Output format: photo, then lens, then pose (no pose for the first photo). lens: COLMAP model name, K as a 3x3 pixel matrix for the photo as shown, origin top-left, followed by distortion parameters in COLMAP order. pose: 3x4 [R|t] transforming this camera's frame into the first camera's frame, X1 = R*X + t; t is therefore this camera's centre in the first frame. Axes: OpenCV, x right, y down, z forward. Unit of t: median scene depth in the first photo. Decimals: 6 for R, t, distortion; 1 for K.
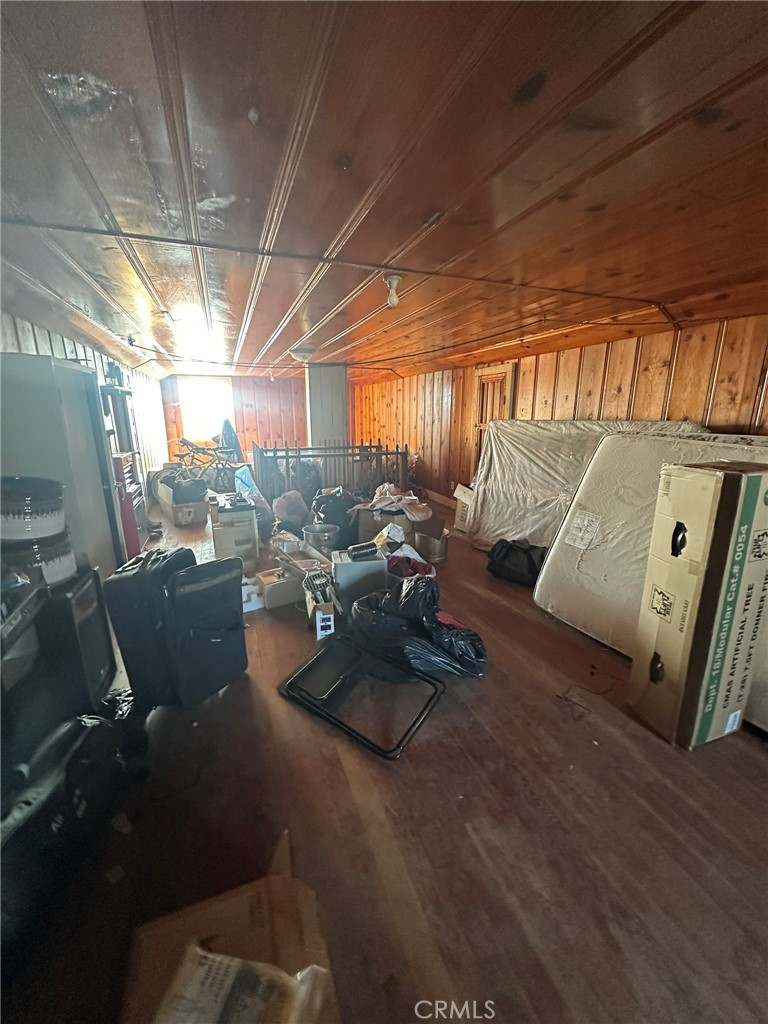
lens RADIAL K [[407.5, 0, 385.4], [0, 407.5, 511.4], [0, 0, 1]] dist [-0.001102, 0.000880]
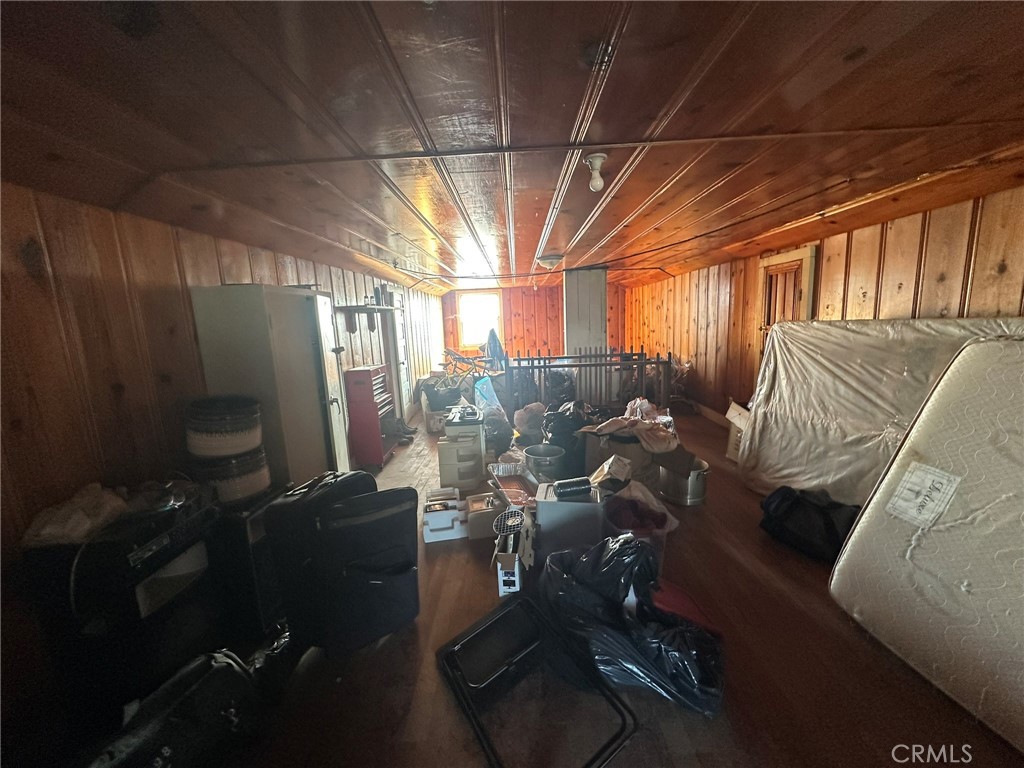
lens RADIAL K [[407.5, 0, 510.6], [0, 407.5, 384.5], [0, 0, 1]] dist [-0.001102, 0.000880]
pose [[0.926414, 0.019378, -0.376008, 0.105842], [-0.047459, 0.996719, -0.065565, -0.040717], [0.373504, 0.078585, 0.924294, 0.142010]]
